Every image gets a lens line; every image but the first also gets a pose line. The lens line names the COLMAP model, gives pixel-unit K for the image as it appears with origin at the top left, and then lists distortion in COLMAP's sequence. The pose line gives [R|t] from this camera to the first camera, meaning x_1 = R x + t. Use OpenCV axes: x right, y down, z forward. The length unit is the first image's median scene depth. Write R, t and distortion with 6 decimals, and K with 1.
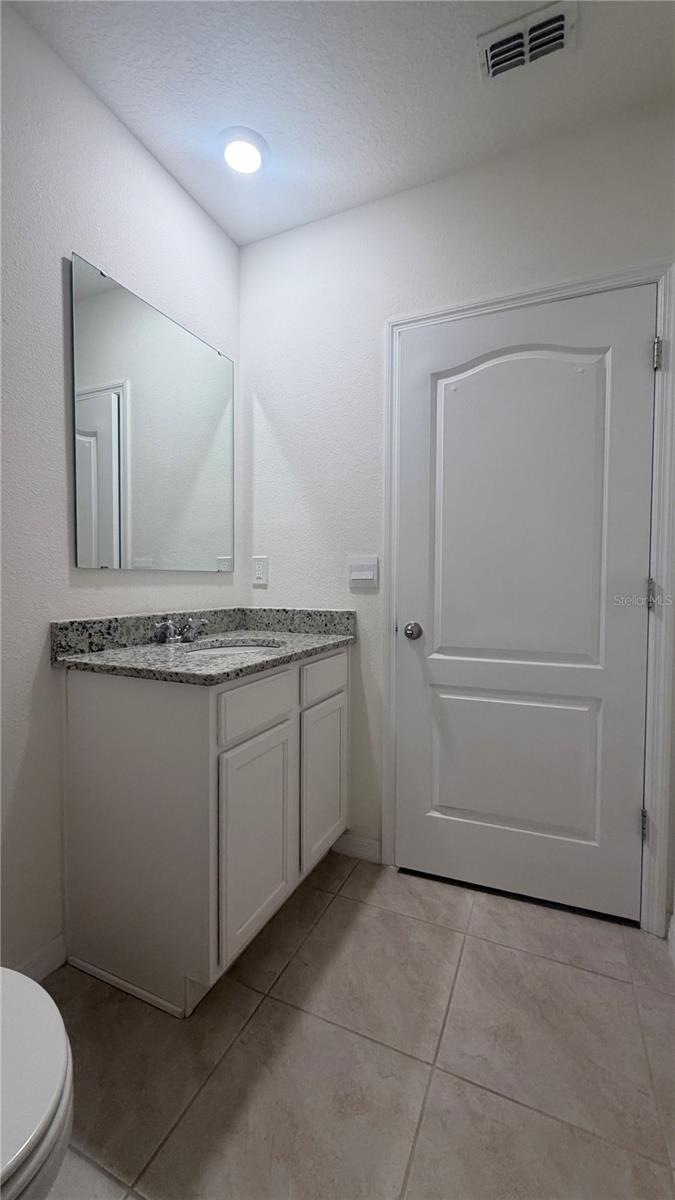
lens RADIAL K [[480.8, 0, 336.8], [0, 480.8, 599.6], [0, 0, 1]] dist [0.001844, -0.000353]
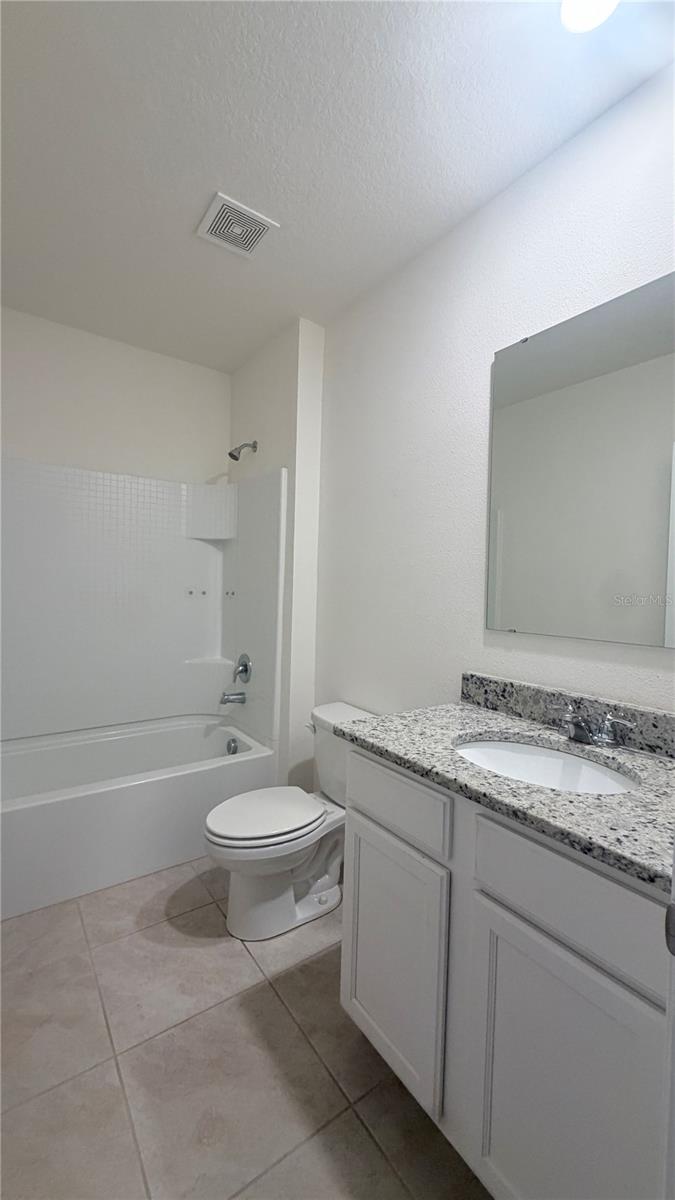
lens RADIAL K [[480.8, 0, 337.8], [0, 480.8, 593.7], [0, 0, 1]] dist [0.001844, -0.000353]
pose [[-0.511906, -0.004478, -0.859030, 0.597838], [-0.060423, 0.997697, 0.030806, -0.161103], [0.856914, 0.067675, -0.510998, 1.254464]]
